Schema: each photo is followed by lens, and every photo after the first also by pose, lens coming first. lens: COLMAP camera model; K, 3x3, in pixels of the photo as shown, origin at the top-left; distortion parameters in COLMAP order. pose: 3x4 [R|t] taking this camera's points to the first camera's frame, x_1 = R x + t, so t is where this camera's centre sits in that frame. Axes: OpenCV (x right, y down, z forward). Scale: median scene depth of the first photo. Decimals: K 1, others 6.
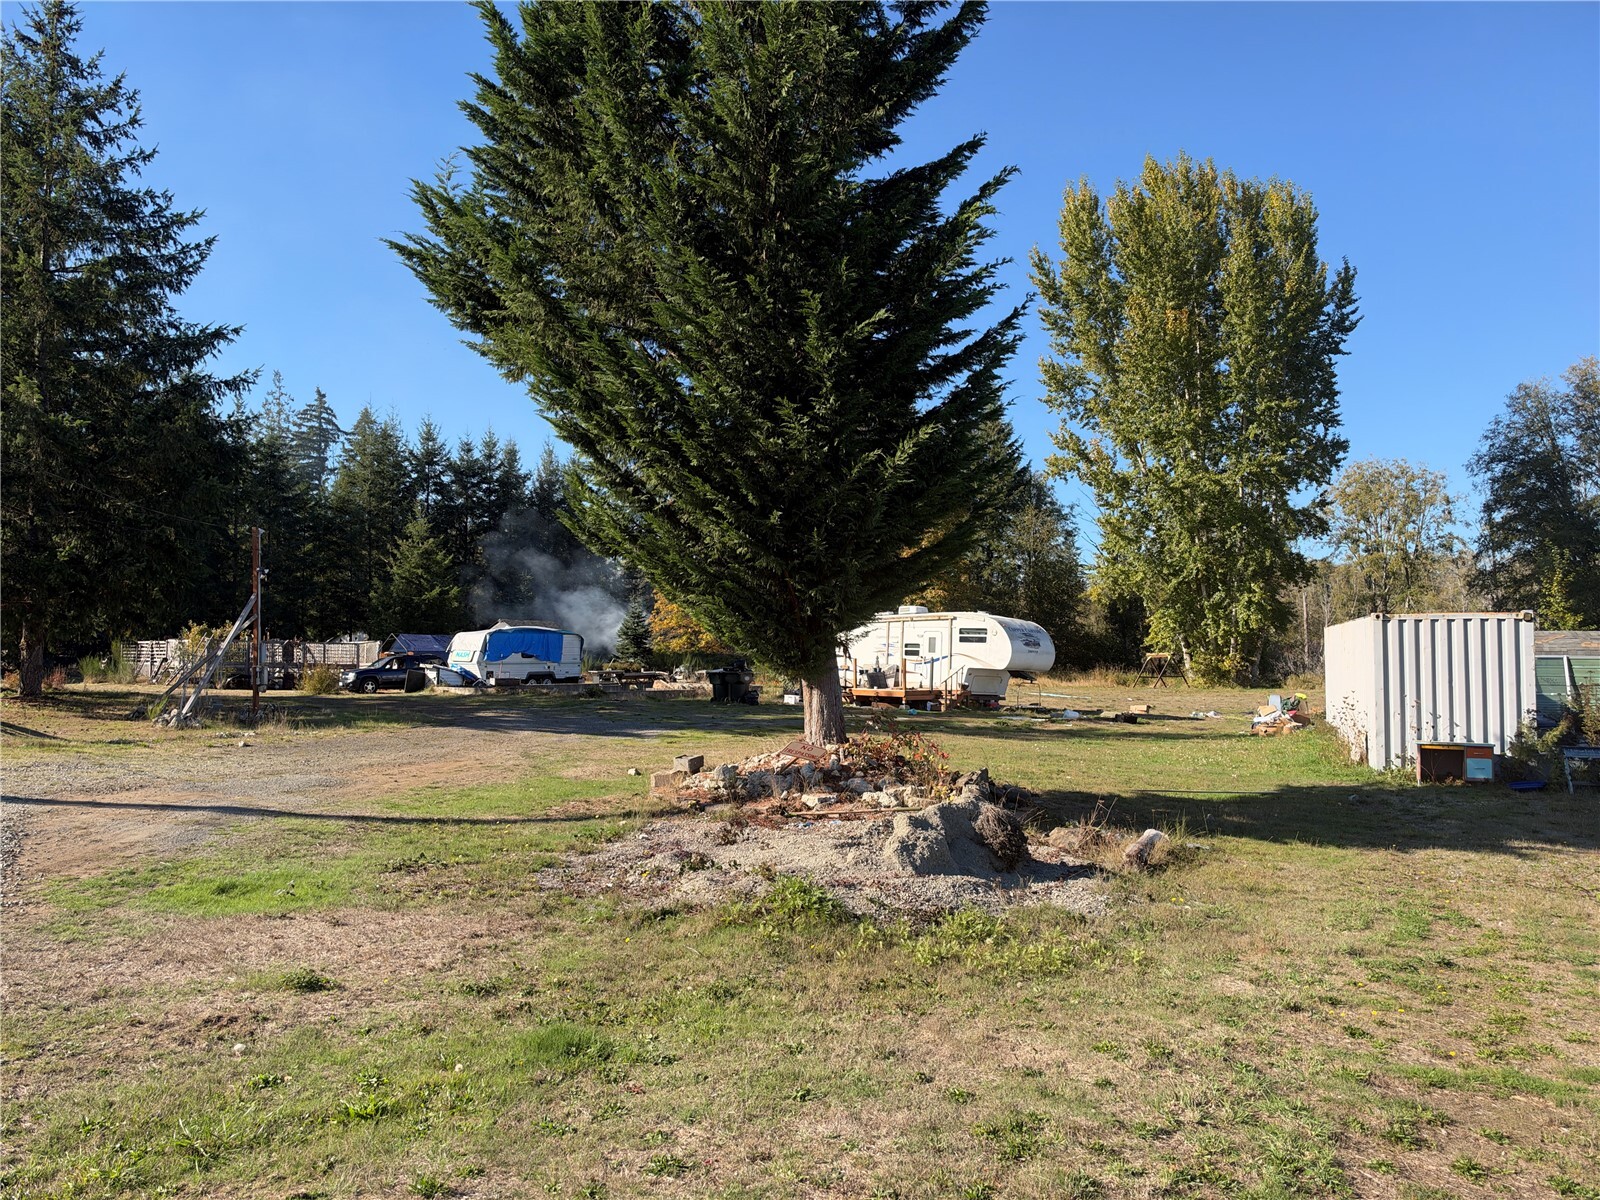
lens RADIAL K [[1145.0, 0, 796.1], [0, 1145.0, 612.3], [0, 0, 1]] dist [0.045559, -0.079961]
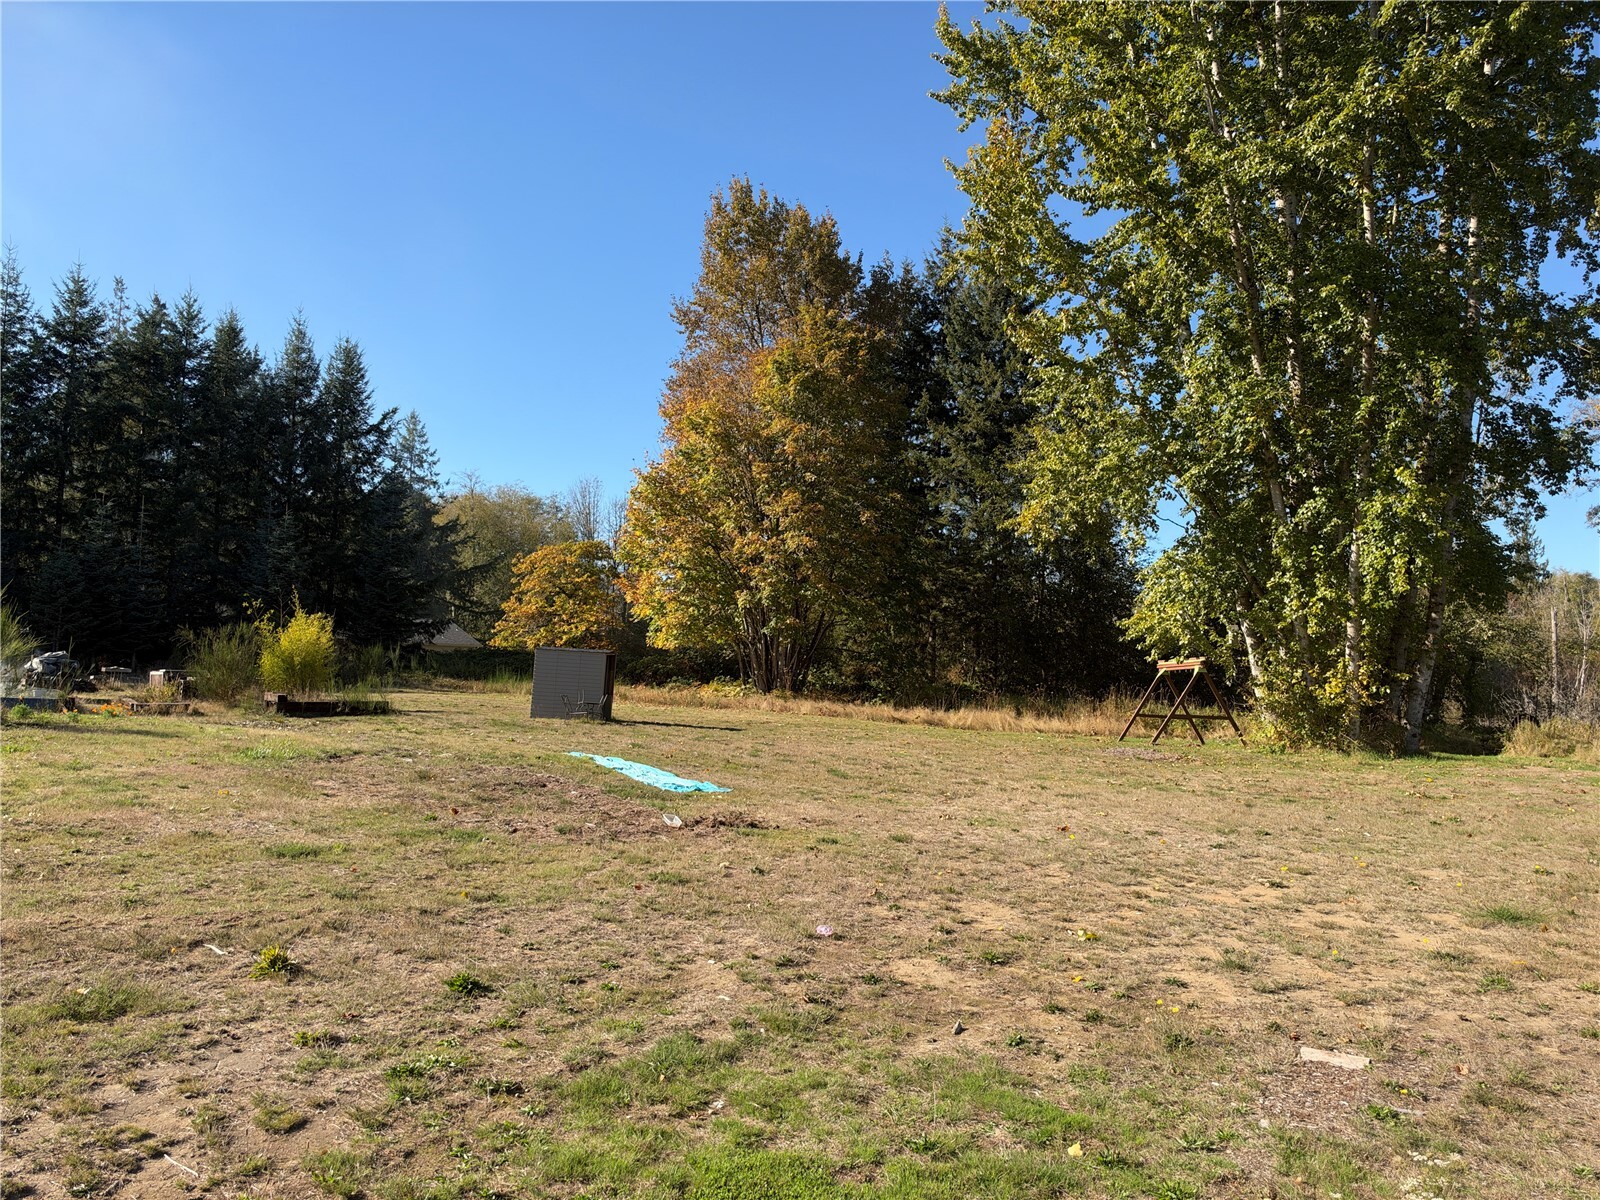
lens RADIAL K [[1145.0, 0, 800.6], [0, 1145.0, 607.9], [0, 0, 1]] dist [0.045559, -0.079961]
pose [[0.986356, 0.024324, -0.162820, 1.265791], [-0.027663, 0.999450, -0.018271, 0.144316], [0.162286, 0.022526, 0.986487, 2.865407]]
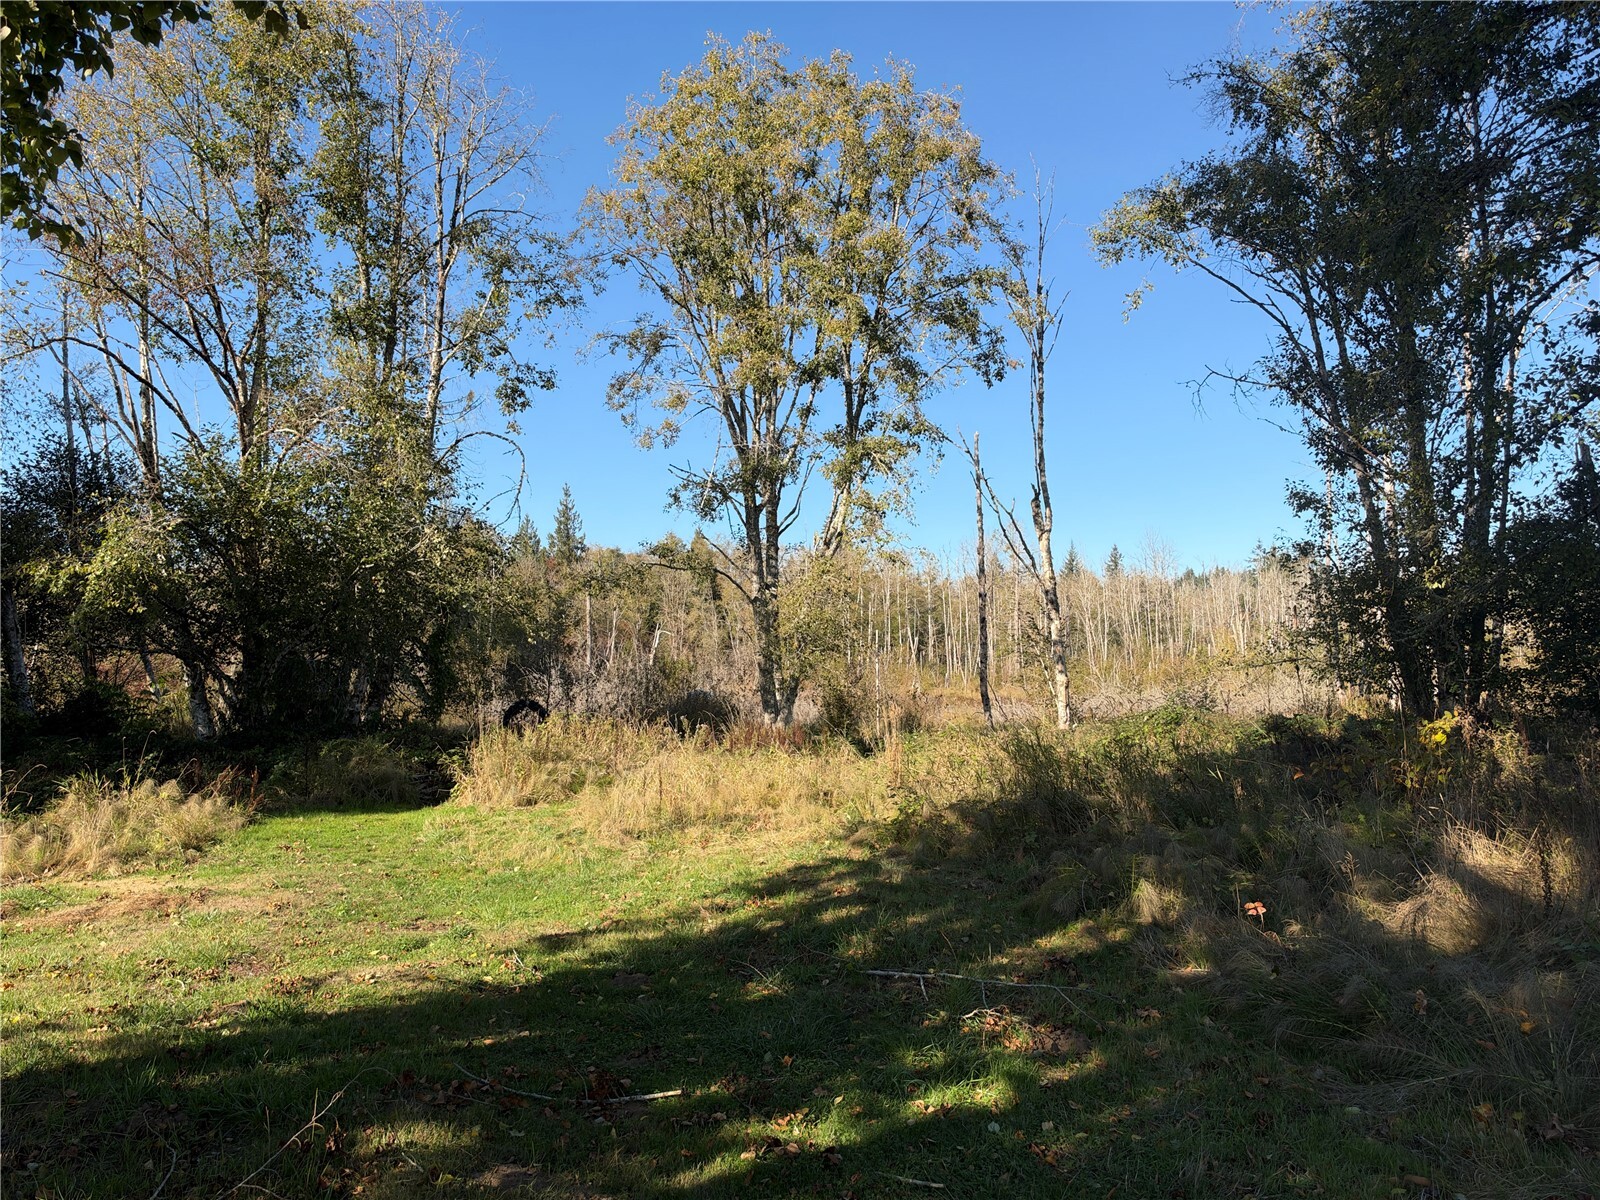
lens RADIAL K [[1145.0, 0, 810.5], [0, 1145.0, 610.9], [0, 0, 1]] dist [0.045559, -0.079961]
pose [[0.823893, 0.015047, 0.566546, 2.175685], [-0.008136, 0.999858, -0.014725, 0.206148], [-0.566688, 0.007523, 0.823898, 4.774179]]
